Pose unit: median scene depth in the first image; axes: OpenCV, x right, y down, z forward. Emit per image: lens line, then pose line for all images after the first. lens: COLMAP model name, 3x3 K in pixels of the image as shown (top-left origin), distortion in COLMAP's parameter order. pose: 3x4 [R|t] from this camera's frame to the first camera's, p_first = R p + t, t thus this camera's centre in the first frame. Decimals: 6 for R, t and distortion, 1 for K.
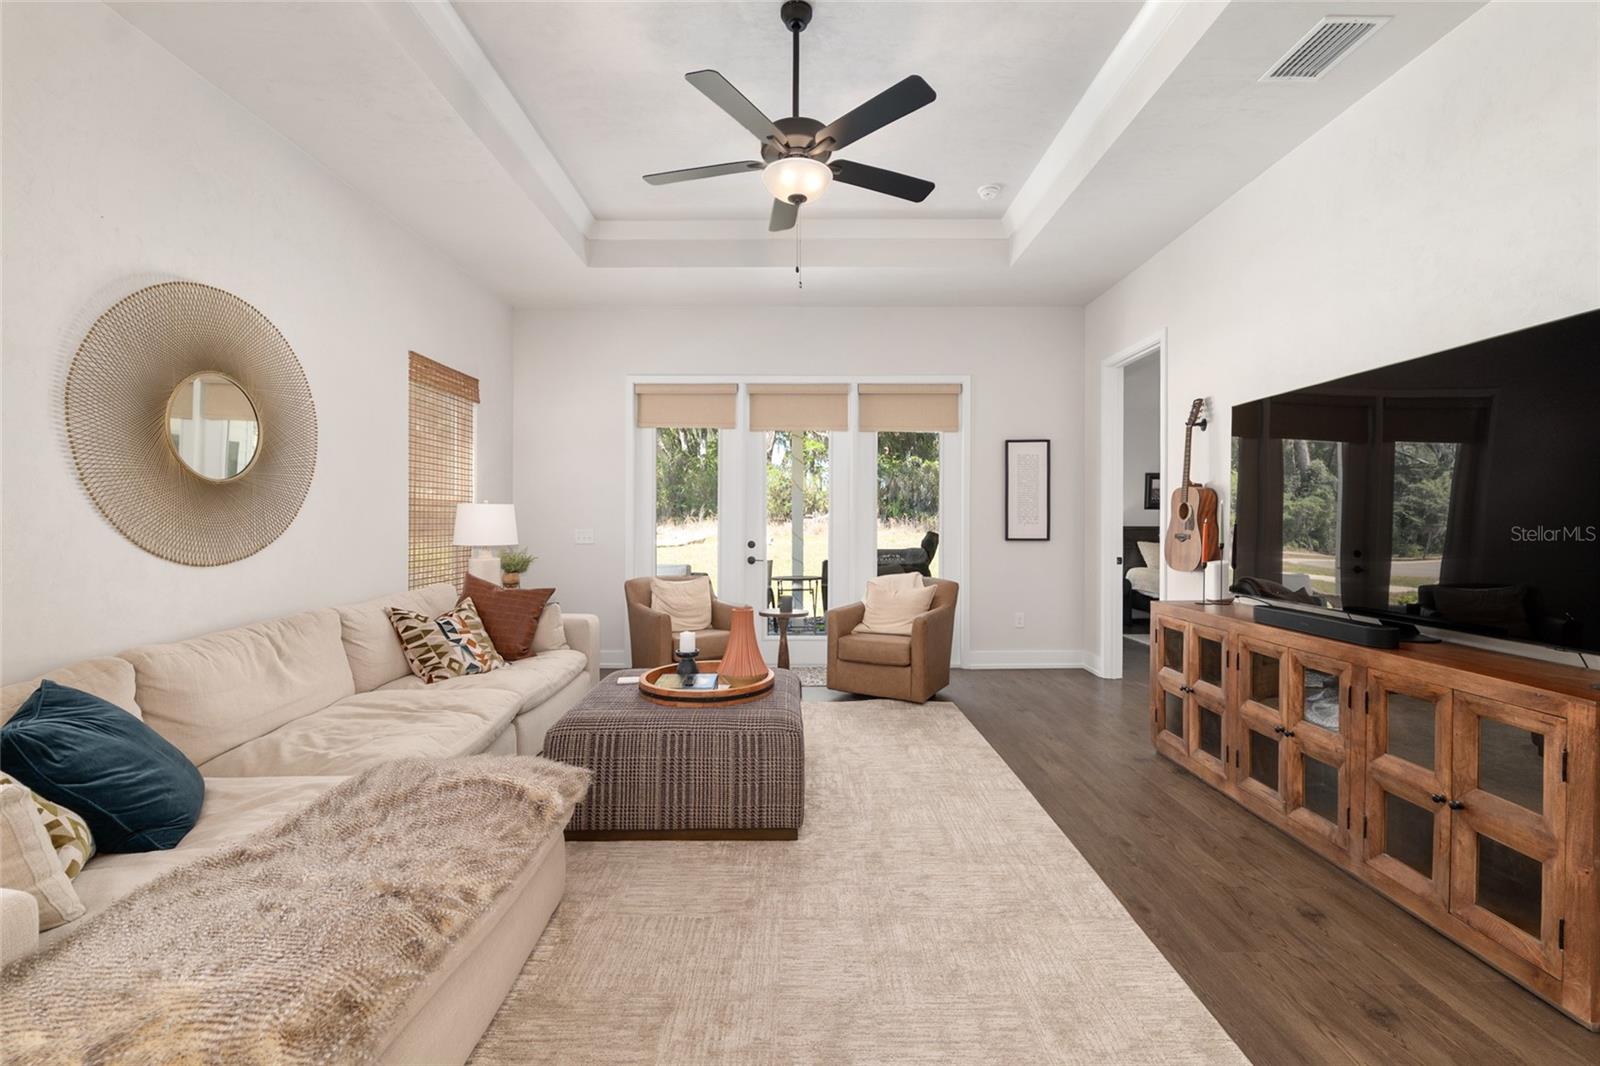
lens RADIAL K [[669.0, 0, 798.1], [0, 669.0, 523.5], [0, 0, 1]] dist [-0.011061, 0.000359]
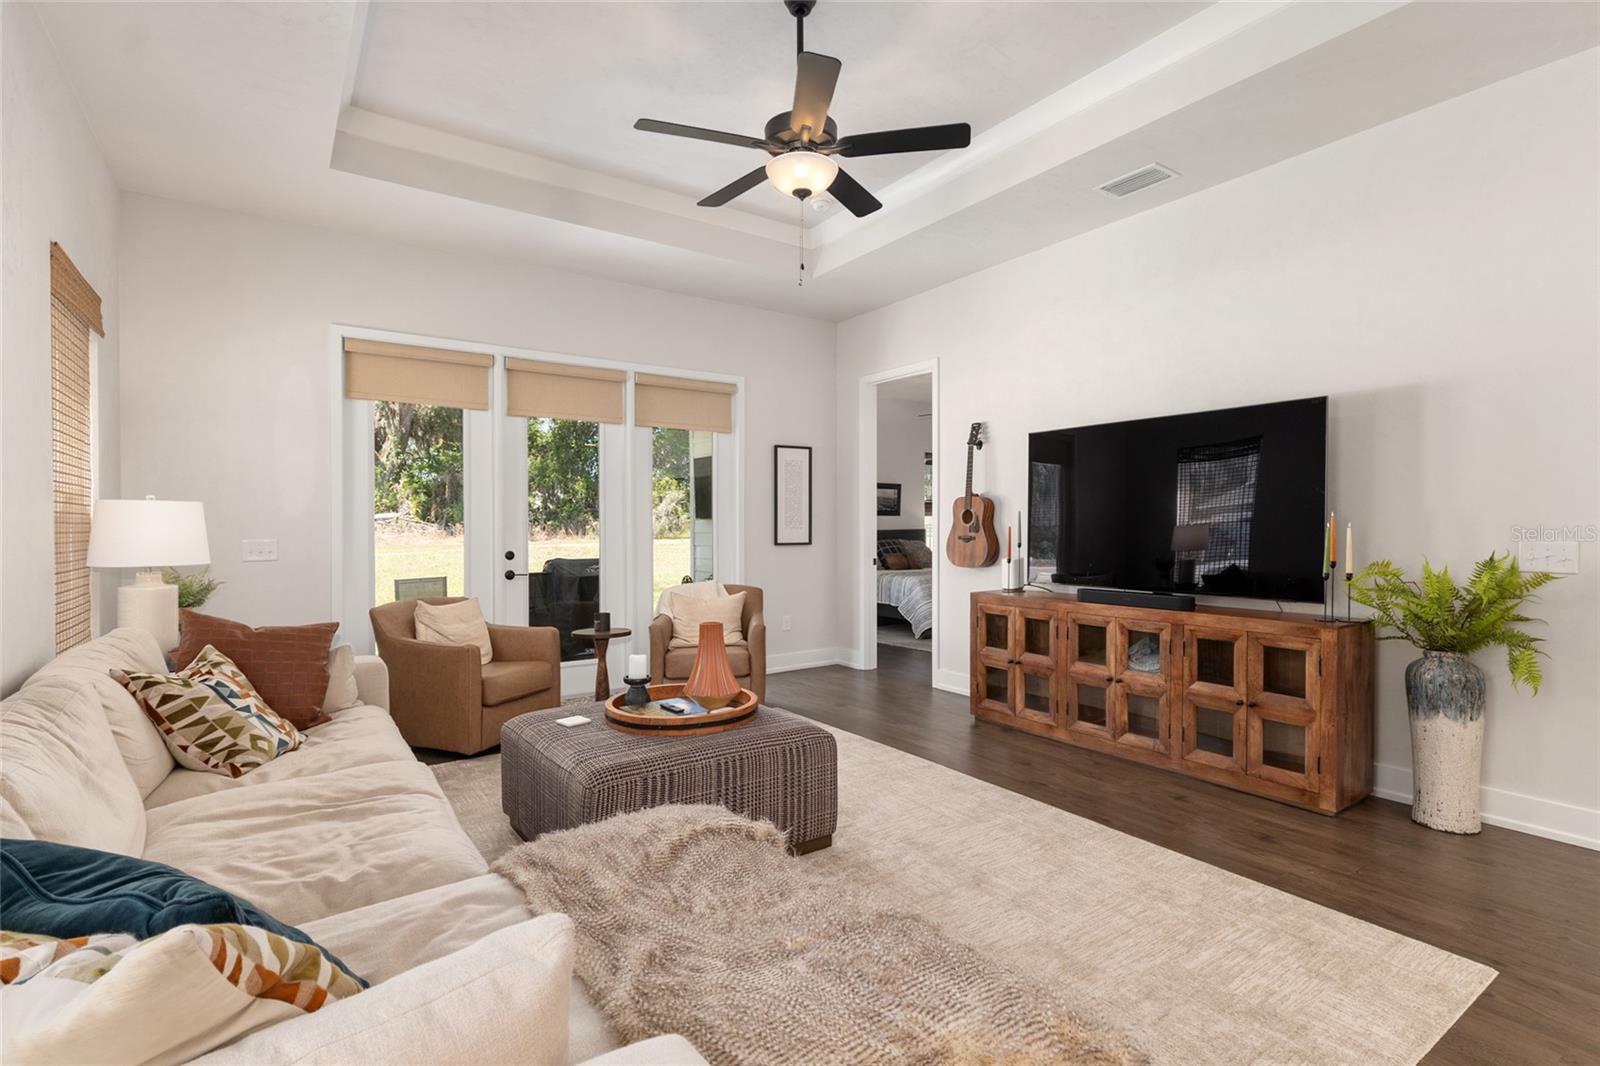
lens RADIAL K [[757.0, 0, 800.0], [0, 757.0, 533.0], [0, 0, 1]] dist [0.000379, -0.000424]
pose [[0.820023, -0.008038, 0.572275, -0.559296], [0.005296, 0.999965, 0.006458, 0.000213], [-0.572306, -0.002265, 0.820037, 0.083442]]
